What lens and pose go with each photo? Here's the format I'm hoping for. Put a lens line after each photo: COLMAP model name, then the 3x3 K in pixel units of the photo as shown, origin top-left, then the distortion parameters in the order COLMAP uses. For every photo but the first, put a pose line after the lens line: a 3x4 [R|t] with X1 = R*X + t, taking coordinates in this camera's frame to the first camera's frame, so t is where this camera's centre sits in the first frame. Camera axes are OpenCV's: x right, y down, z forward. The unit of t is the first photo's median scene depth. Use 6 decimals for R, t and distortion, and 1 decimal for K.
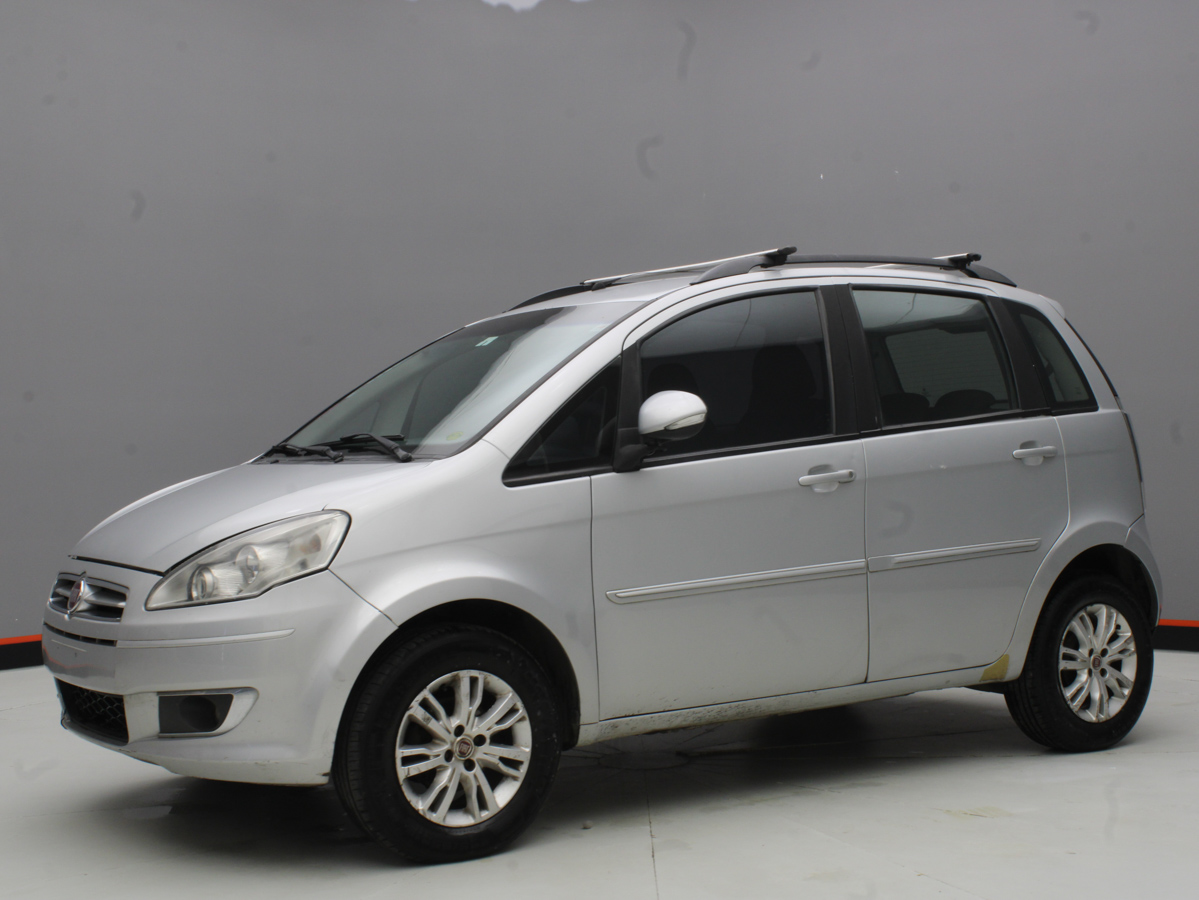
lens RADIAL K [[1684.3, 0, 595.1], [0, 1684.3, 448.2], [0, 0, 1]] dist [0.007710, 0.000000]
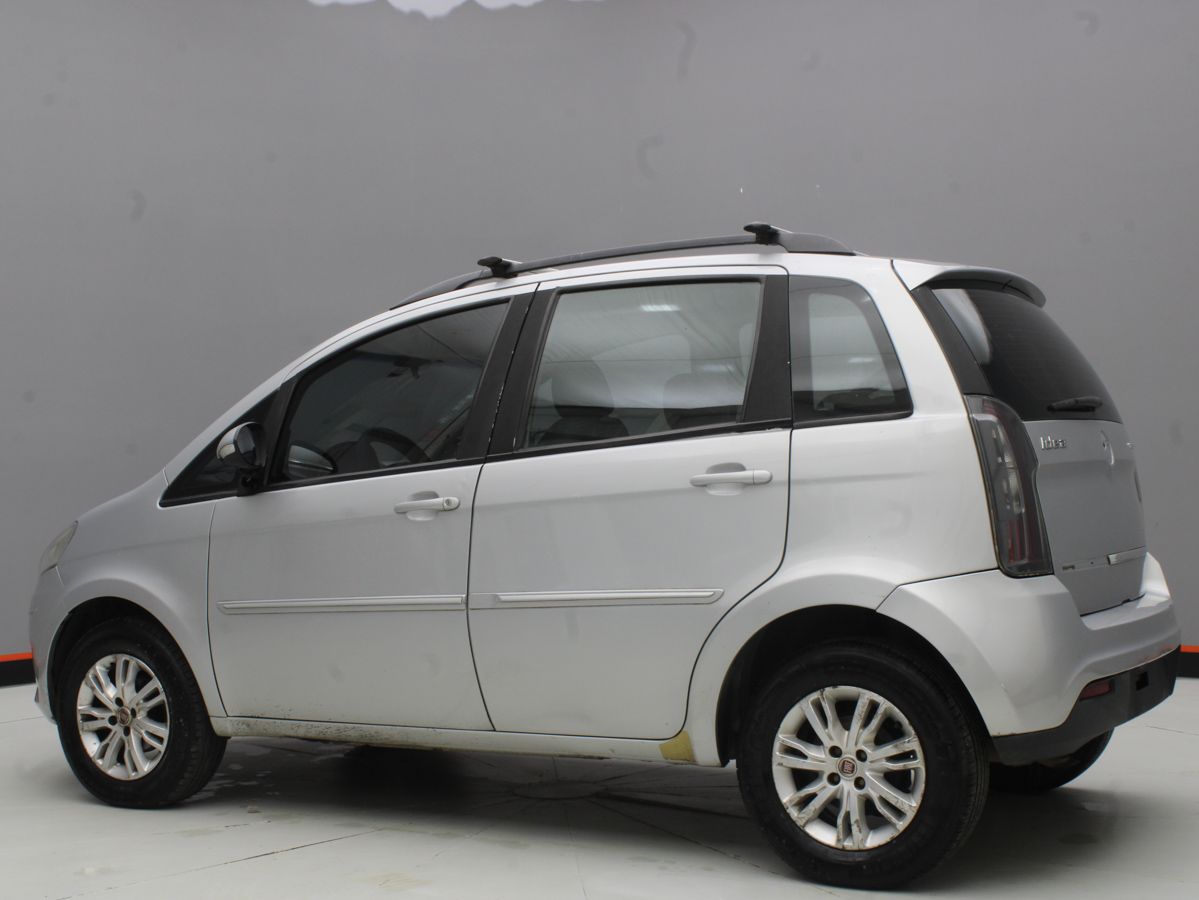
lens RADIAL K [[1640.5, 0, 592.4], [0, 1640.5, 445.3], [0, 0, 1]] dist [-0.026945, 0.000000]
pose [[0.445743, -0.007839, -0.895126, 1.088587], [0.014257, 0.999897, -0.001657, -0.014281], [0.895047, -0.012023, 0.445809, 0.728040]]
